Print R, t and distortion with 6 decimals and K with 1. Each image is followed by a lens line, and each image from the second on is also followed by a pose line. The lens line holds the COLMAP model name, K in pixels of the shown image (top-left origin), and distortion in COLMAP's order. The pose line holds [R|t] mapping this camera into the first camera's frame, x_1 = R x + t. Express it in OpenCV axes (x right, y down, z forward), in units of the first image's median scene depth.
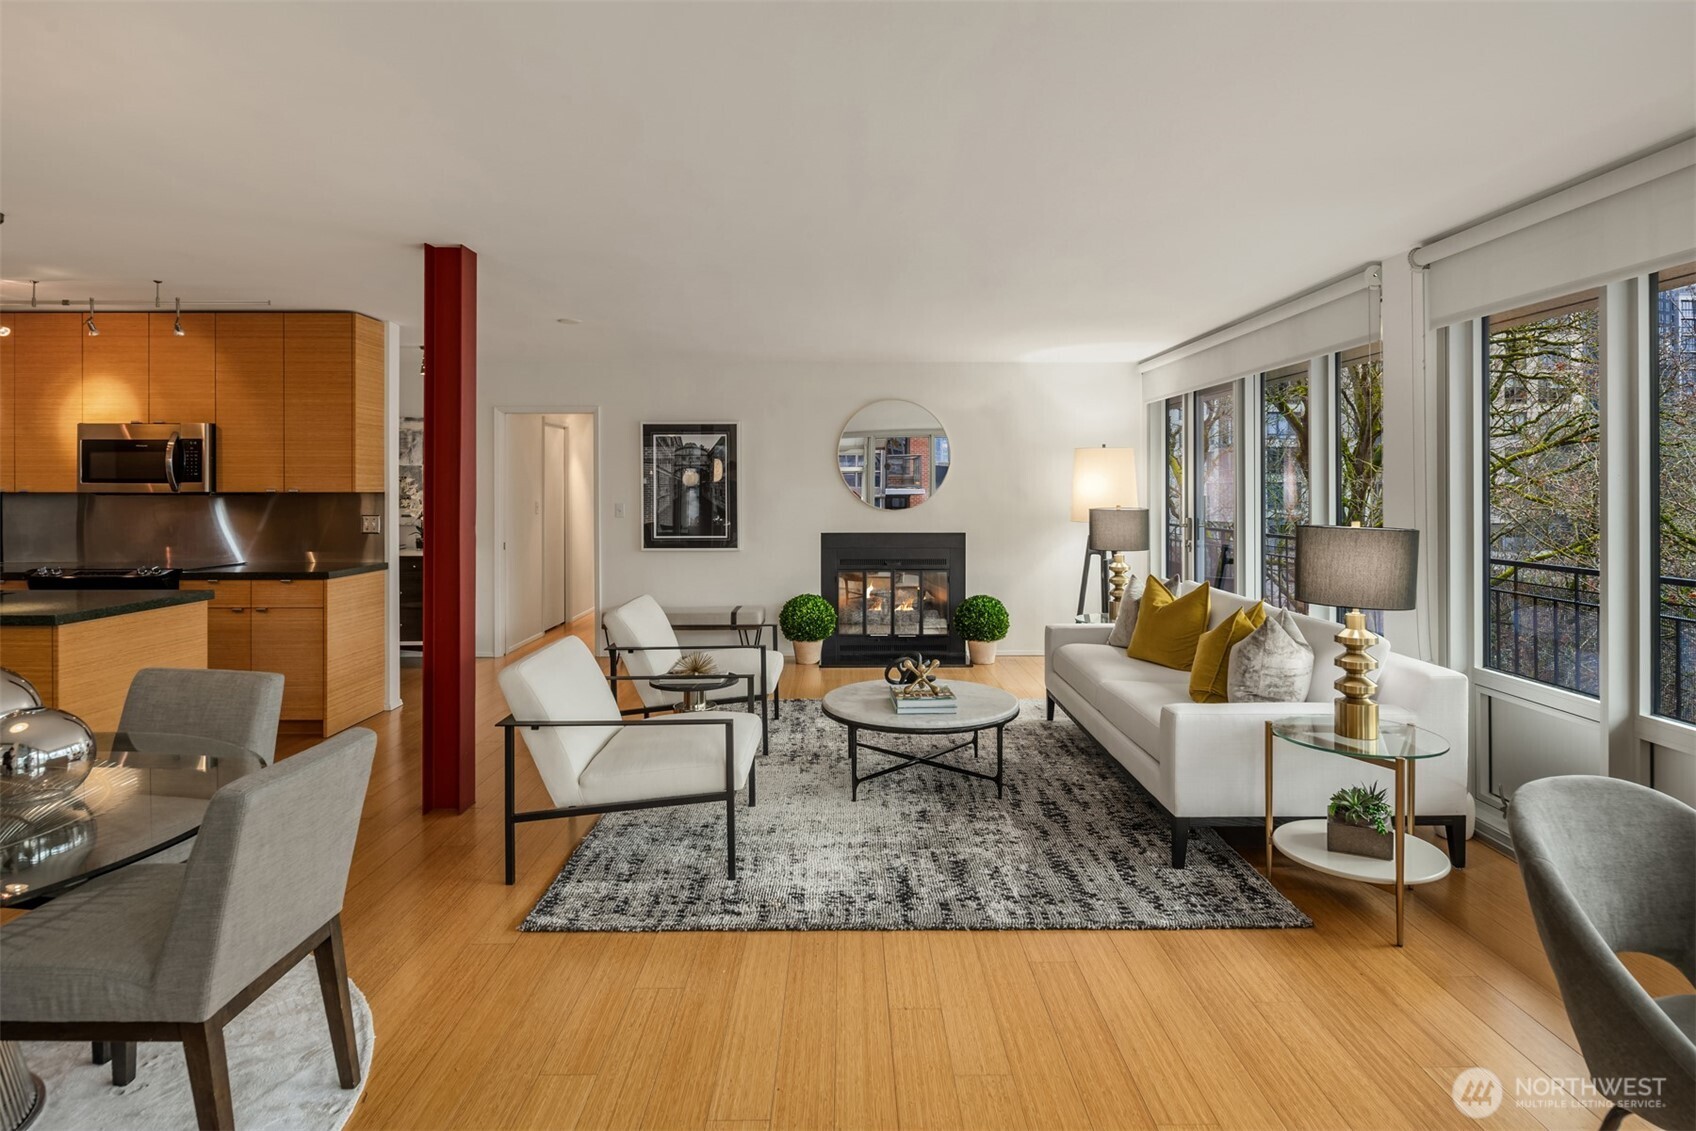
lens RADIAL K [[922.8, 0, 850.1], [0, 922.8, 477.1], [0, 0, 1]] dist [0.002738, -0.007860]
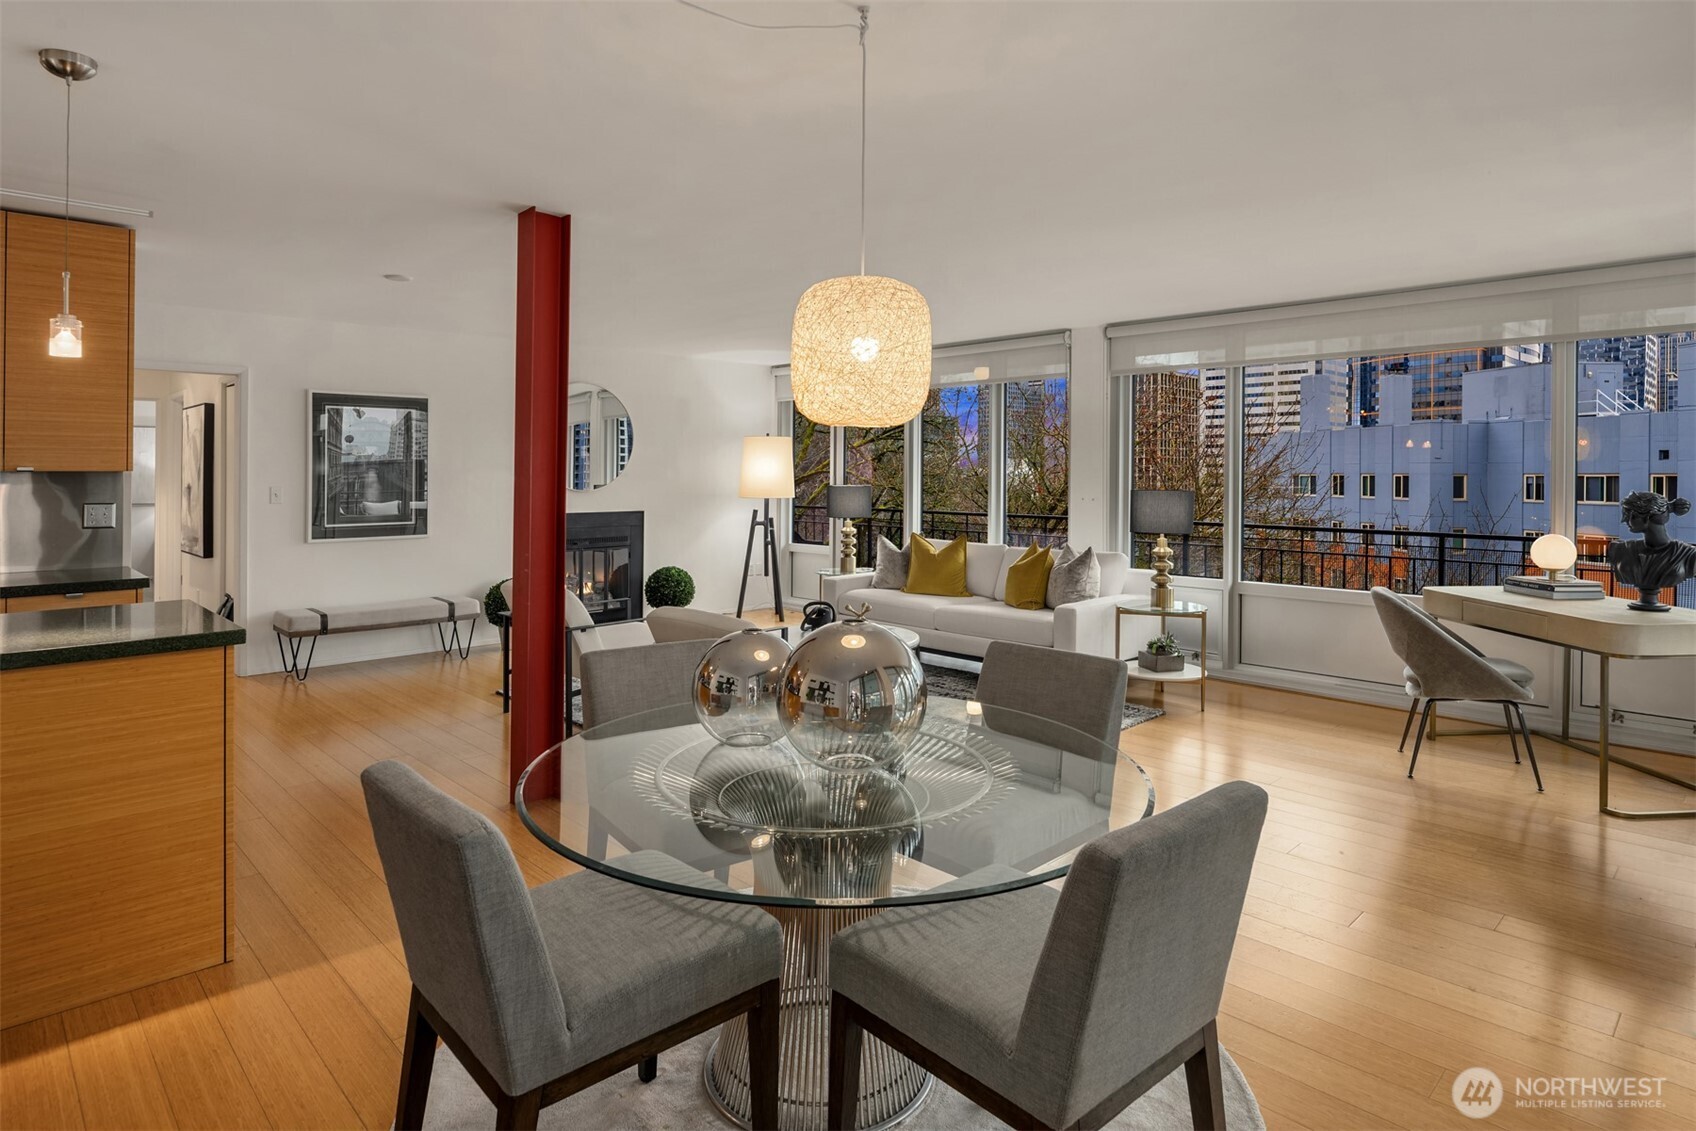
lens RADIAL K [[922.8, 0, 851.2], [0, 922.8, 456.5], [0, 0, 1]] dist [0.002738, -0.007860]
pose [[0.709295, 0.016637, 0.704716, -0.895091], [-0.011181, 0.999861, -0.012351, 0.011742], [-0.704824, 0.000881, 0.709382, 0.103353]]
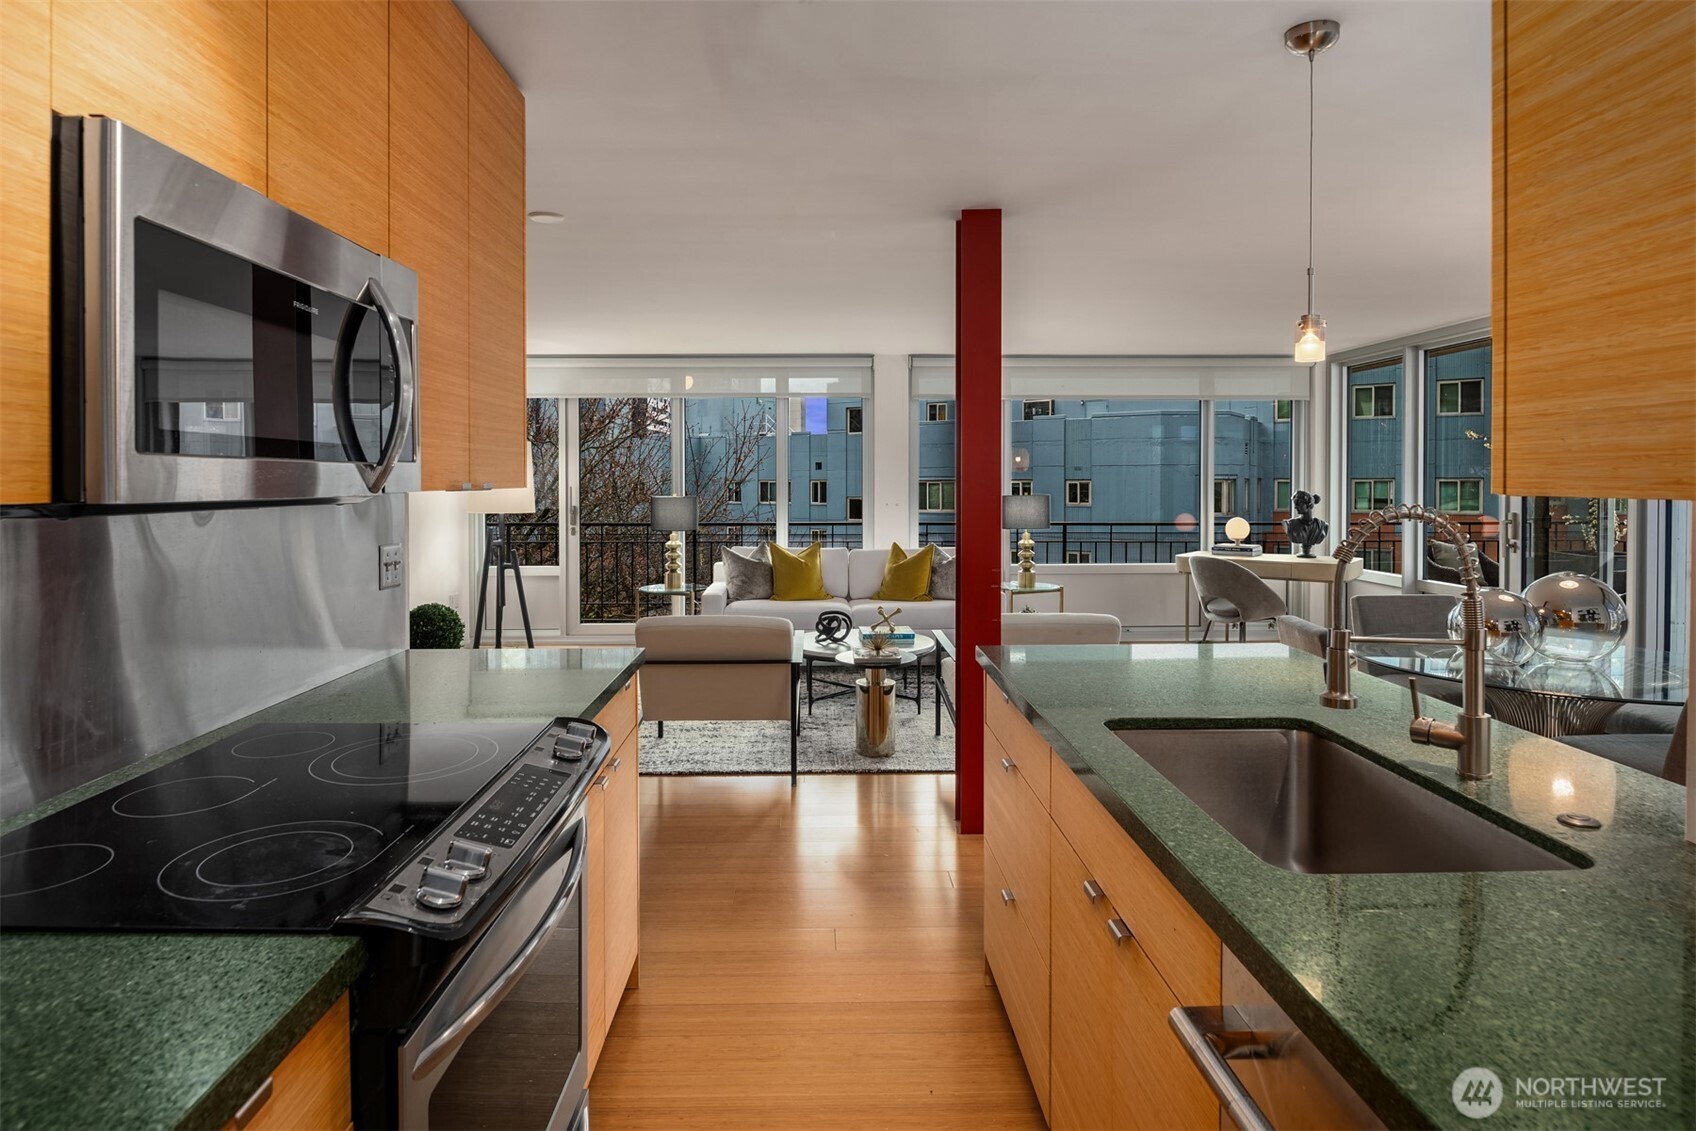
lens RADIAL K [[922.8, 0, 887.6], [0, 922.8, 487.7], [0, 0, 1]] dist [0.002738, -0.007860]
pose [[-0.026870, -0.005003, 0.999626, -1.342627], [-0.007048, 0.999964, 0.004815, 0.019456], [-0.999614, -0.006916, -0.026904, 1.073347]]
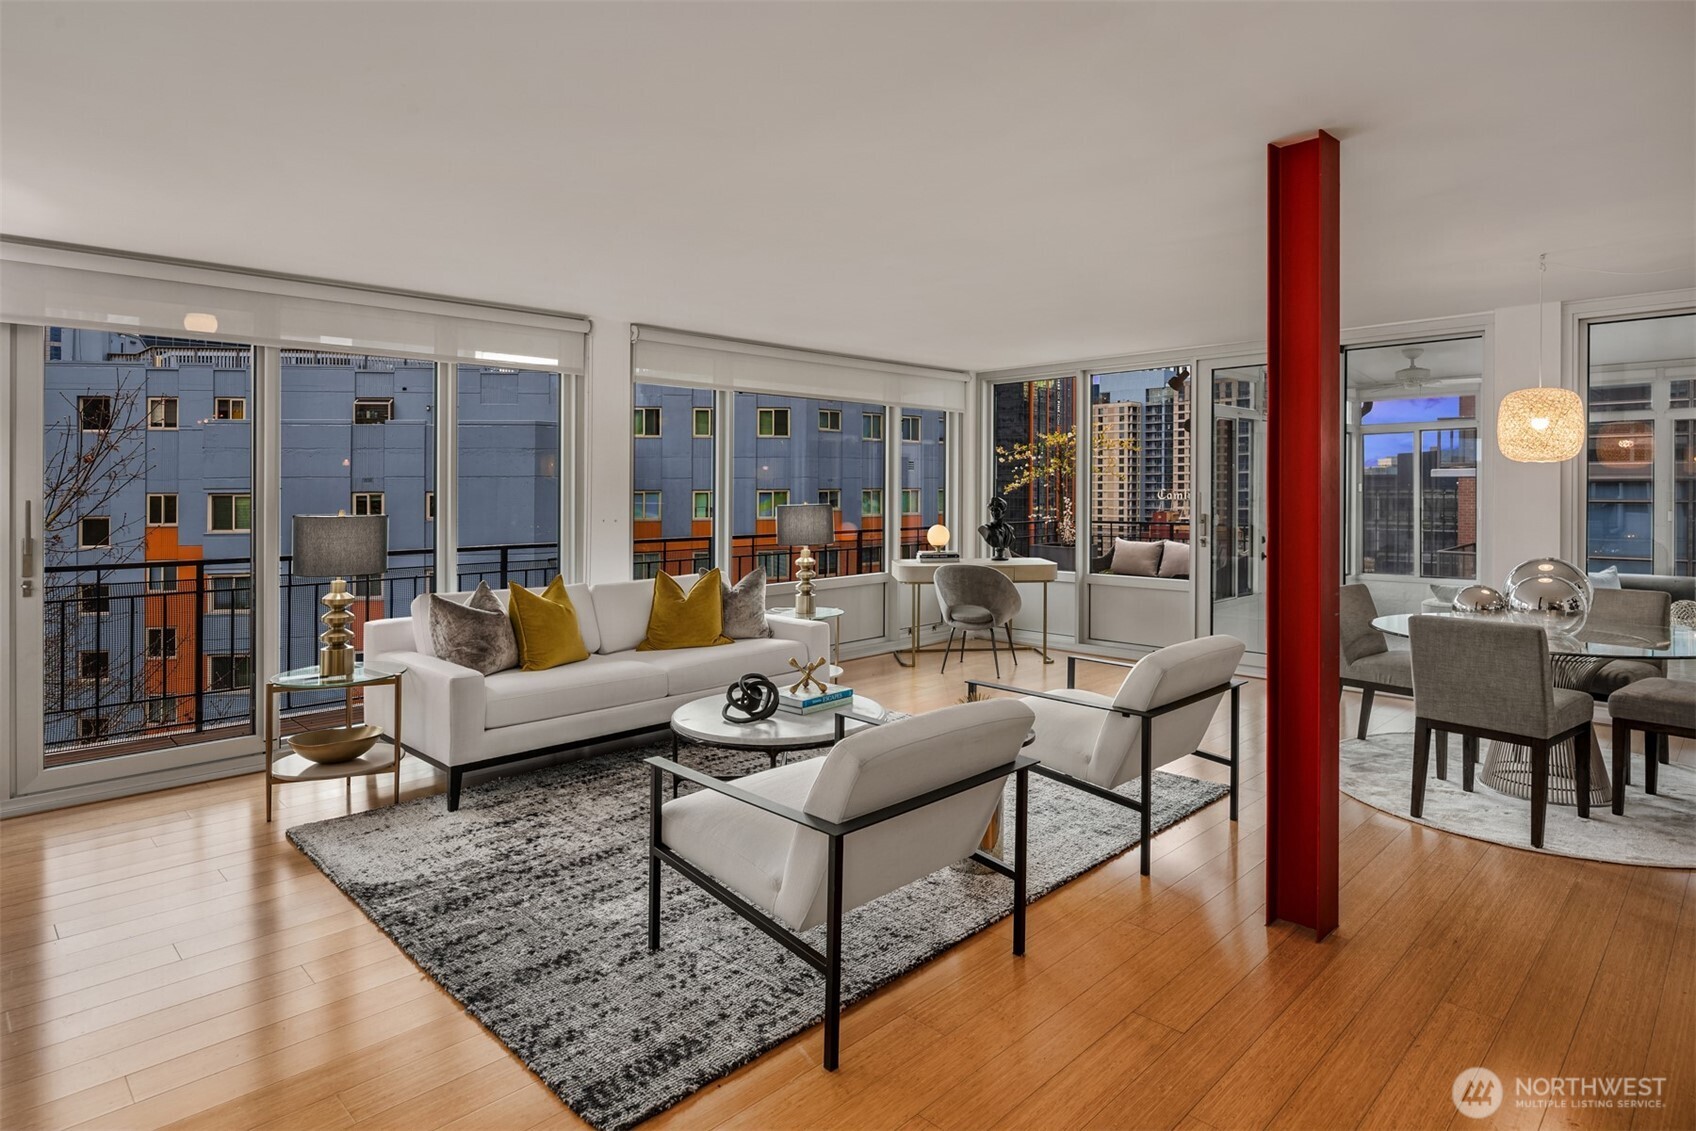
lens RADIAL K [[922.8, 0, 883.5], [0, 922.8, 492.1], [0, 0, 1]] dist [0.002738, -0.007860]
pose [[-0.724412, 0.002695, 0.689362, -0.711090], [-0.001422, 0.999984, -0.005405, 0.026793], [-0.689366, -0.004895, -0.724397, 1.765343]]
